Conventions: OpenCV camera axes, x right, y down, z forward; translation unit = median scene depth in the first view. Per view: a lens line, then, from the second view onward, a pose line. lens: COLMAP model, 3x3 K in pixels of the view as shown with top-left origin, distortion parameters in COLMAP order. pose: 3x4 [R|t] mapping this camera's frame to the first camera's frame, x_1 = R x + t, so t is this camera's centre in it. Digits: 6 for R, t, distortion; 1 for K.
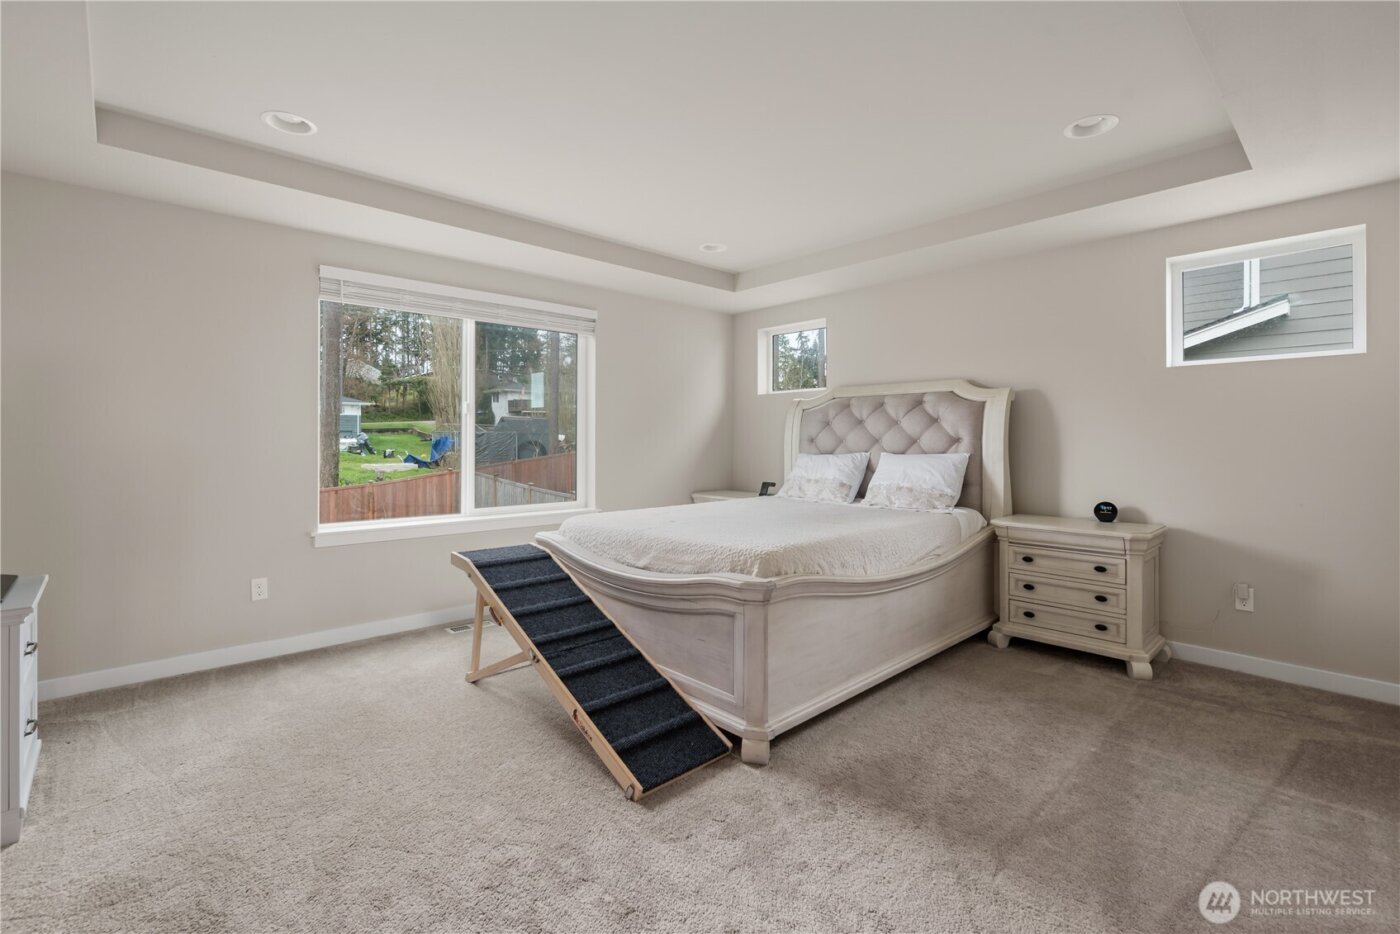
lens RADIAL K [[638.9, 0, 703.1], [0, 638.9, 433.2], [0, 0, 1]] dist [0.000438, -0.000027]
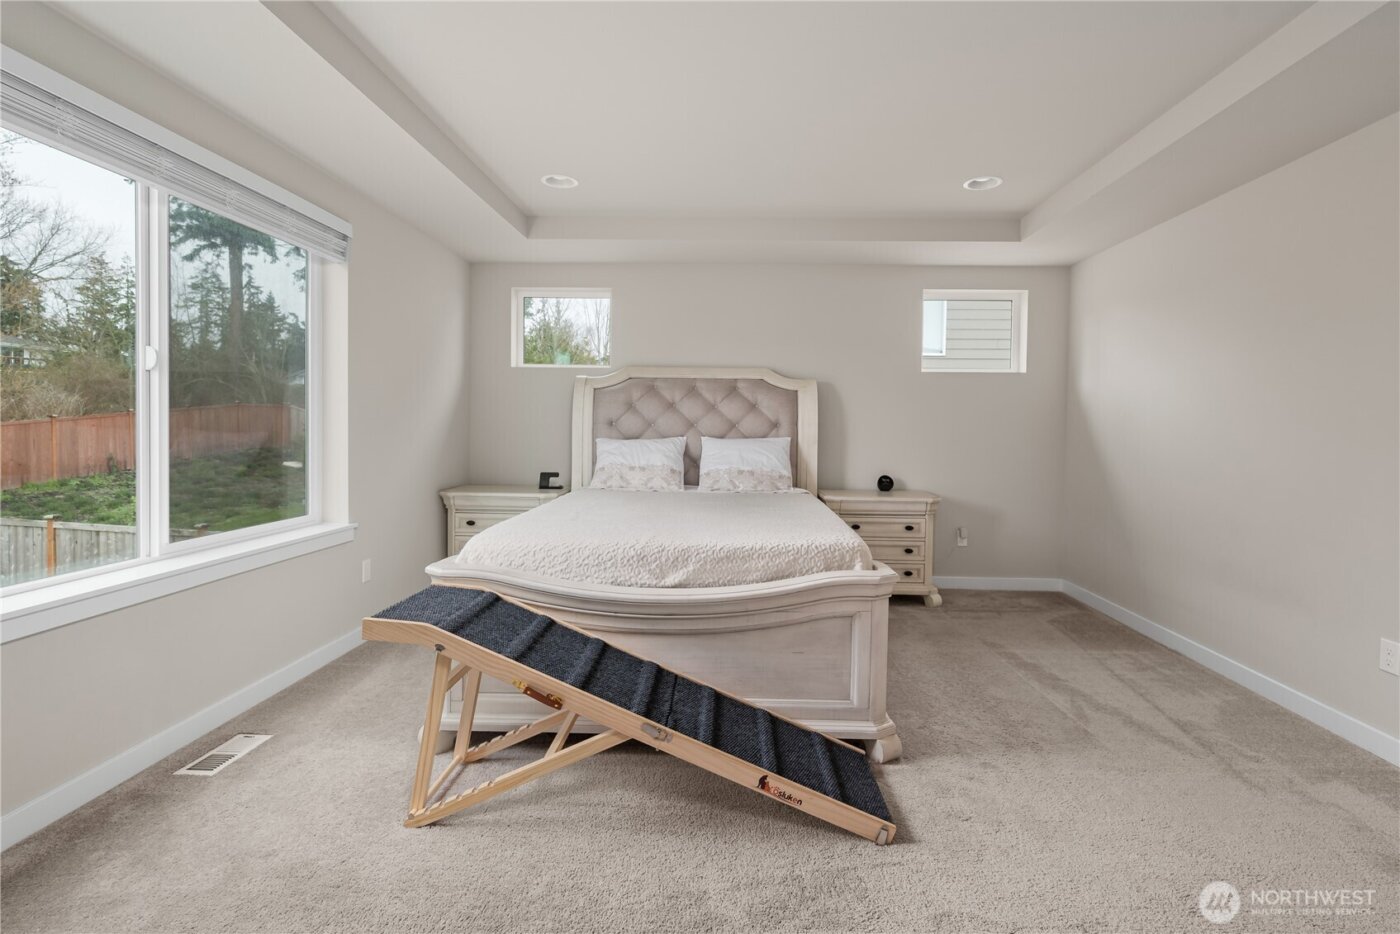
lens RADIAL K [[665.2, 0, 703.2], [0, 665.2, 438.9], [0, 0, 1]] dist [-0.000833, -0.000460]
pose [[0.692018, -0.008094, 0.721835, -0.511338], [-0.019664, 0.999355, 0.030058, 0.002587], [-0.721612, -0.034995, 0.691412, 0.318368]]
